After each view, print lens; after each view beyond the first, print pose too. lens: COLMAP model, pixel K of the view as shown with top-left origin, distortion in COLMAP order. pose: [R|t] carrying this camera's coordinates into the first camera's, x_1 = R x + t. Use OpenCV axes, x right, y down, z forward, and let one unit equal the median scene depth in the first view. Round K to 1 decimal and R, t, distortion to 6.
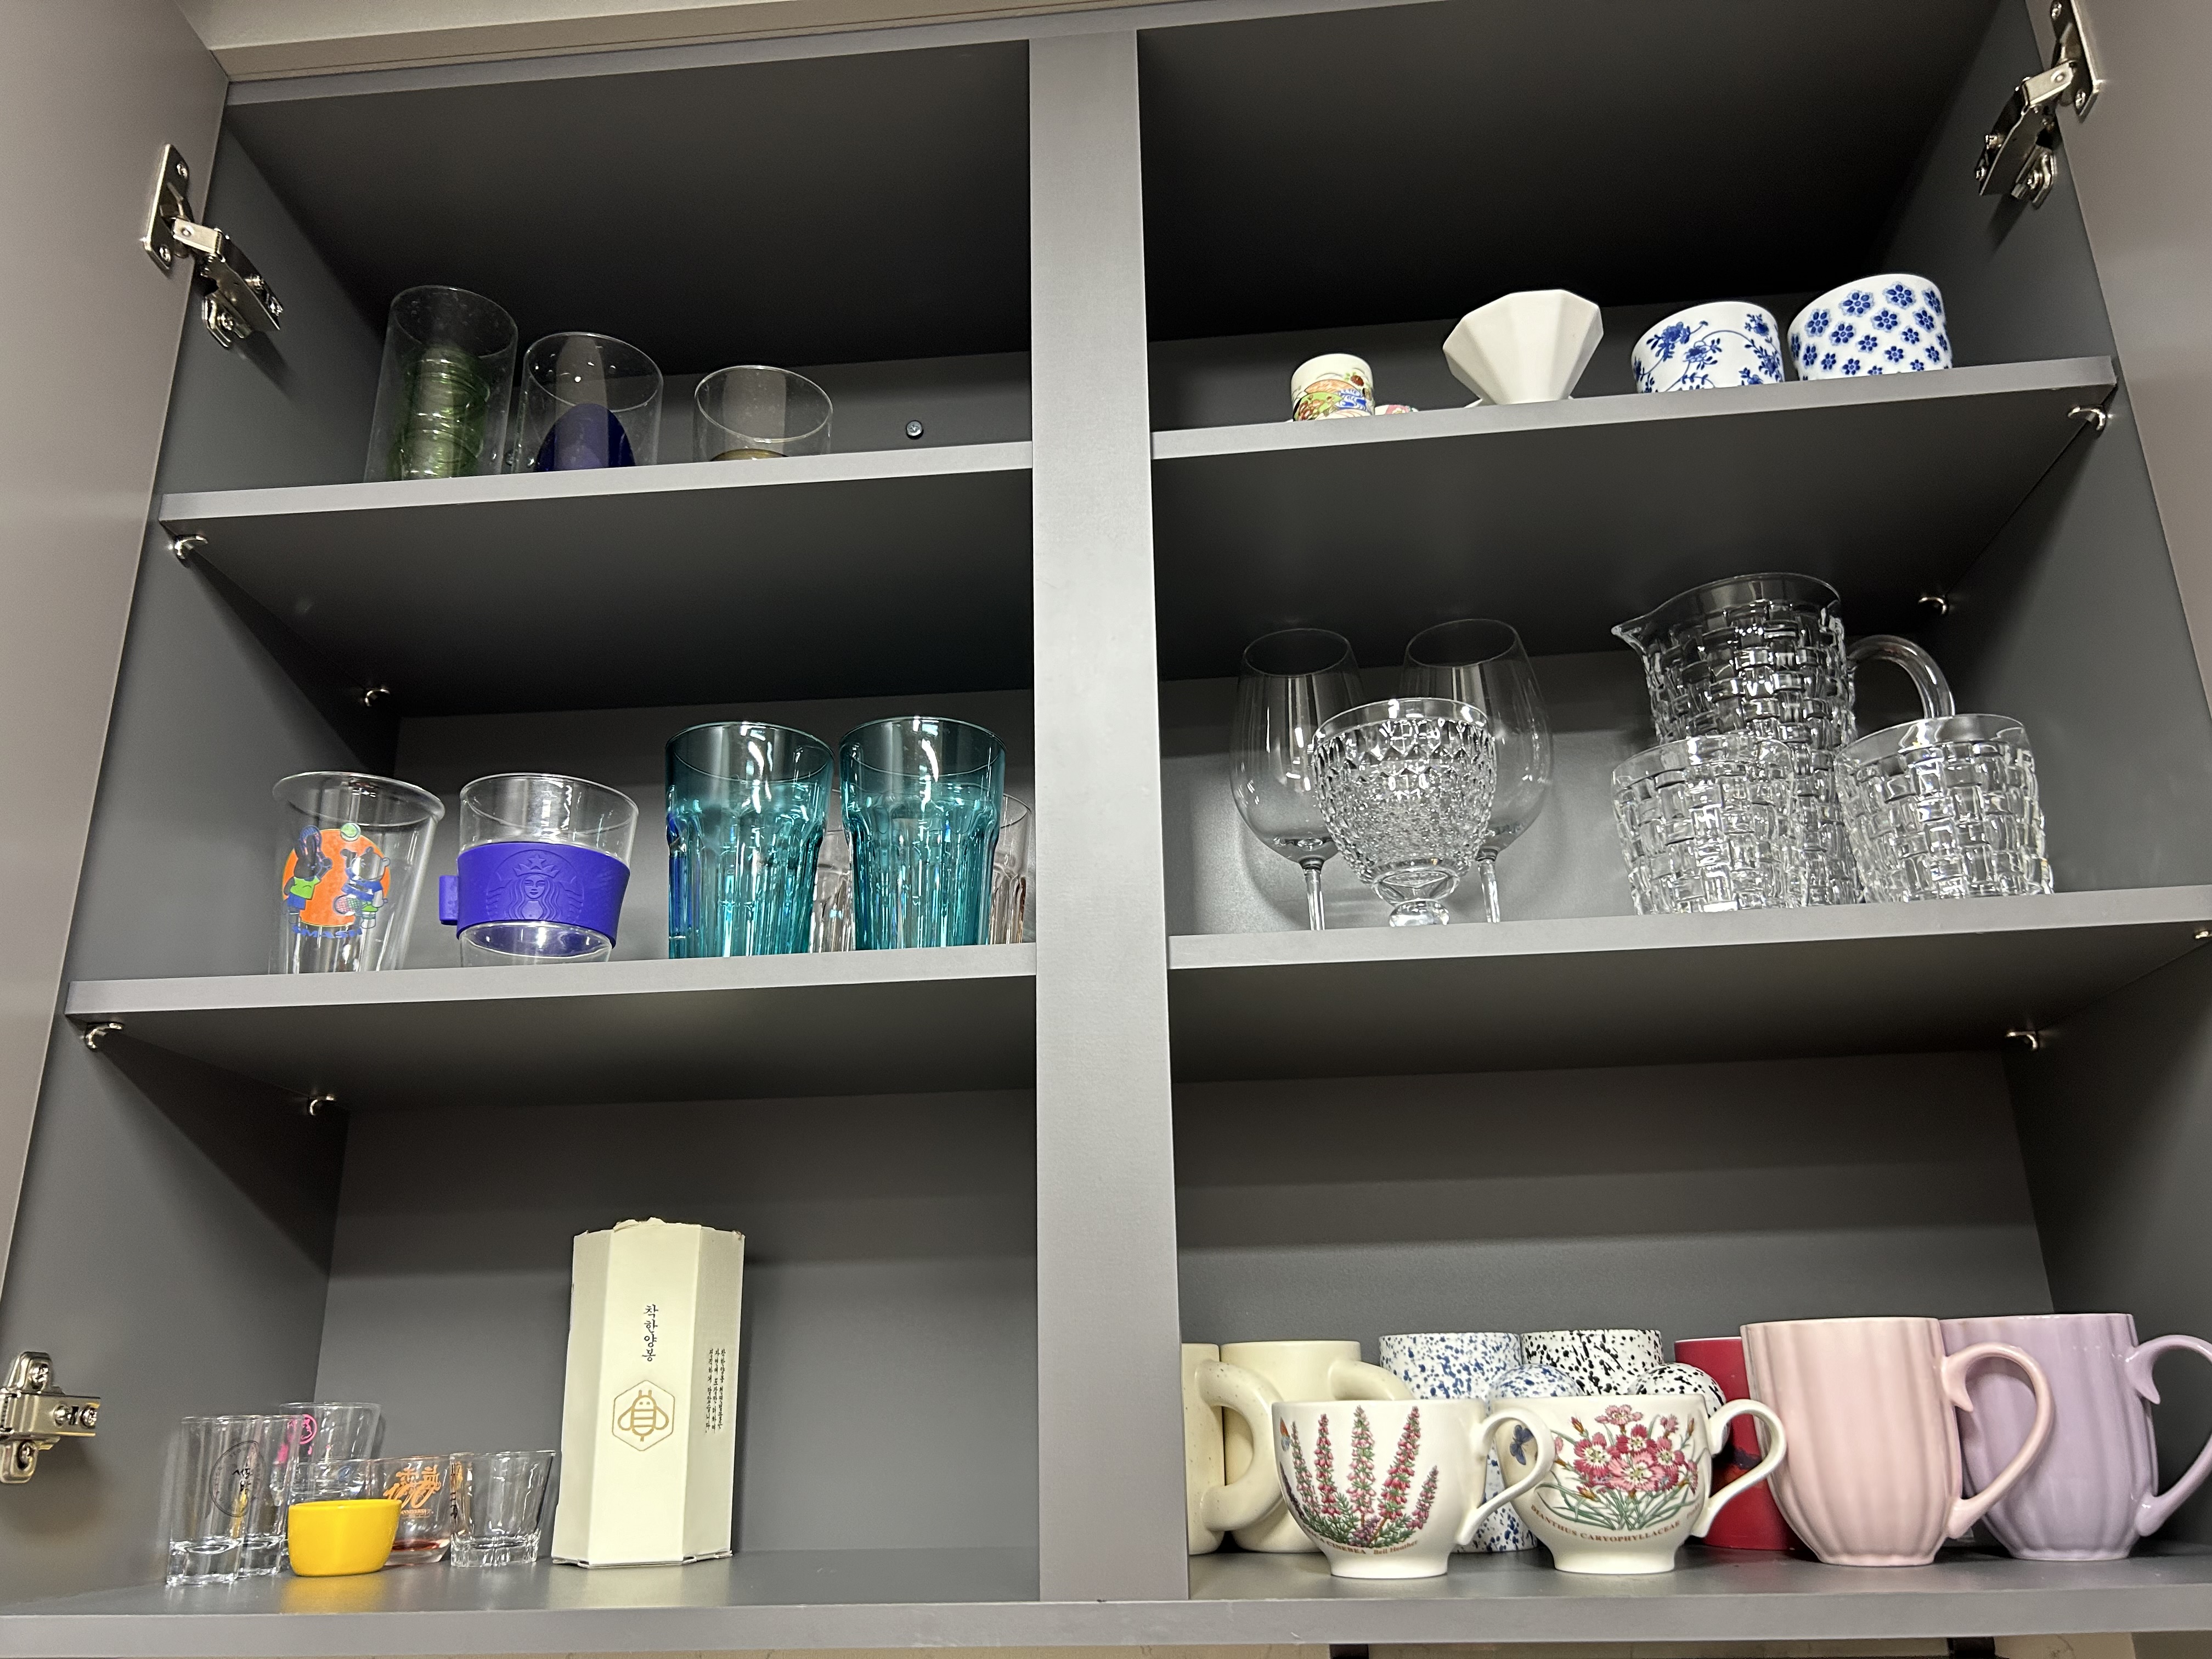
lens RADIAL K [[1709.8, 0, 1102.0], [0, 1709.8, 824.6], [0, 0, 1]] dist [-0.037411, -0.007908]
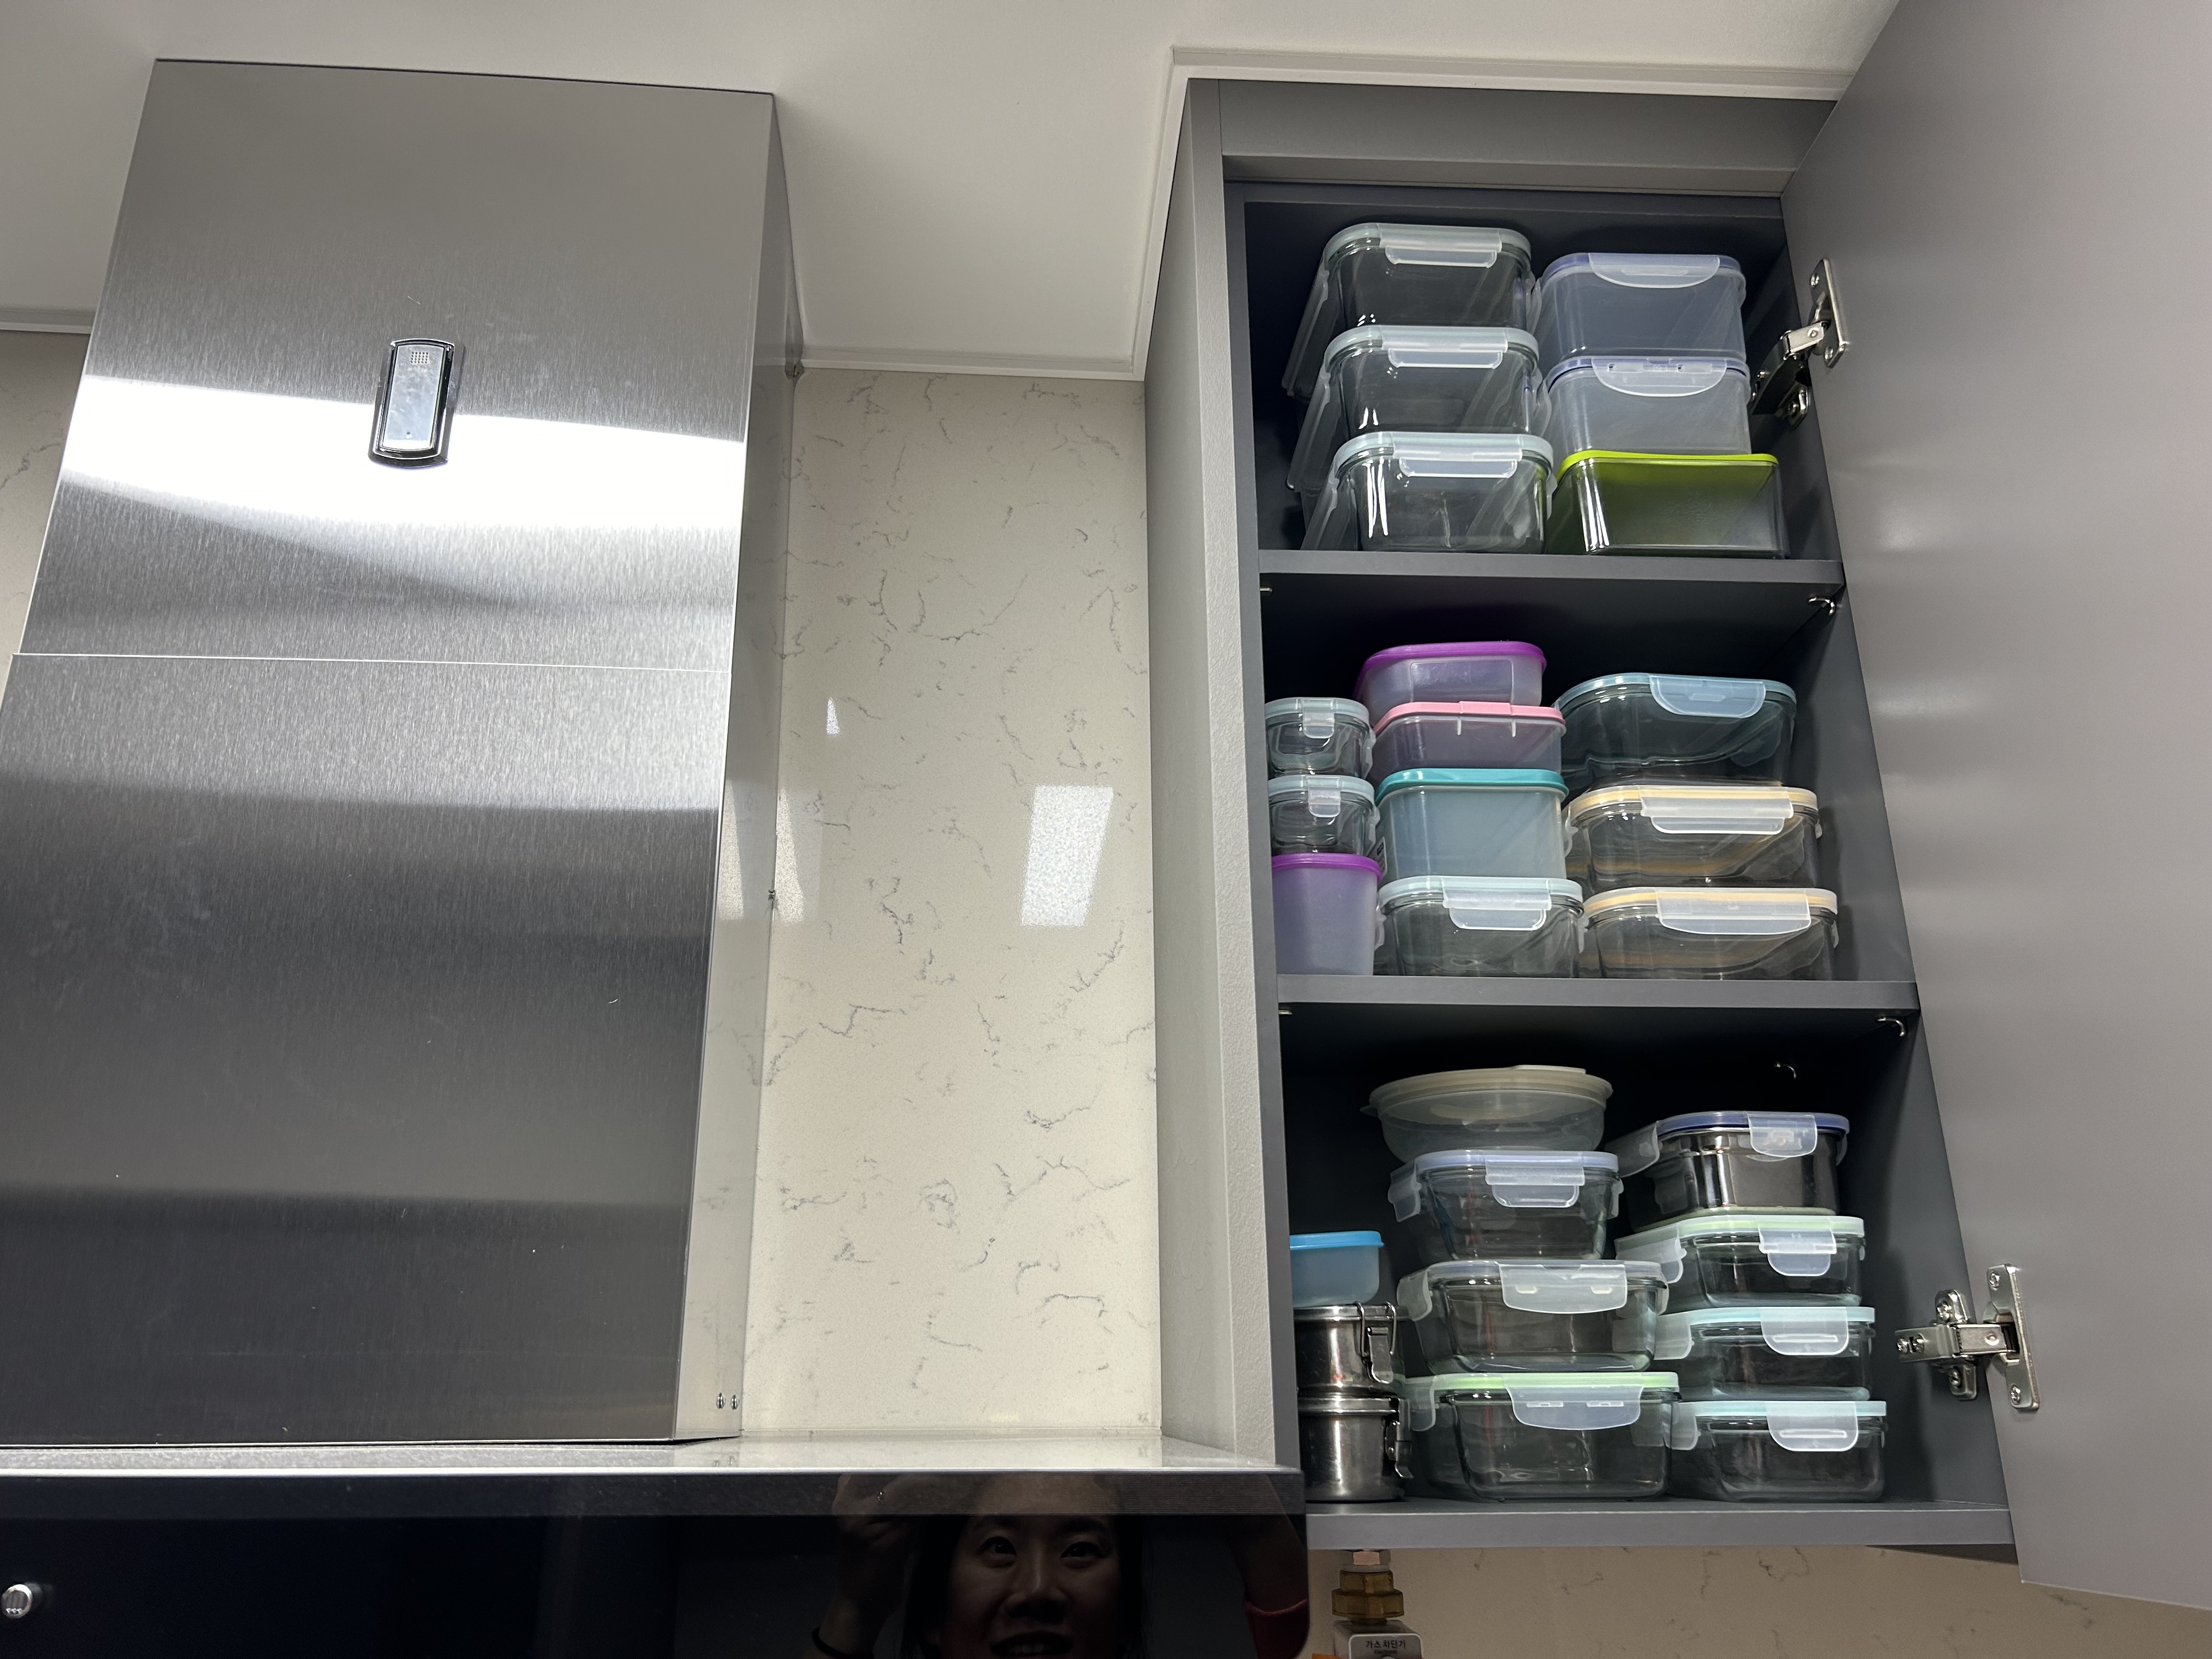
lens RADIAL K [[1709.8, 0, 1106.6], [0, 1709.8, 831.3], [0, 0, 1]] dist [-0.037411, -0.007908]
pose [[0.991432, 0.057453, 0.117309, -0.083271], [-0.054384, 0.998093, -0.029202, -0.006686], [-0.118763, 0.022572, 0.992666, -0.193085]]
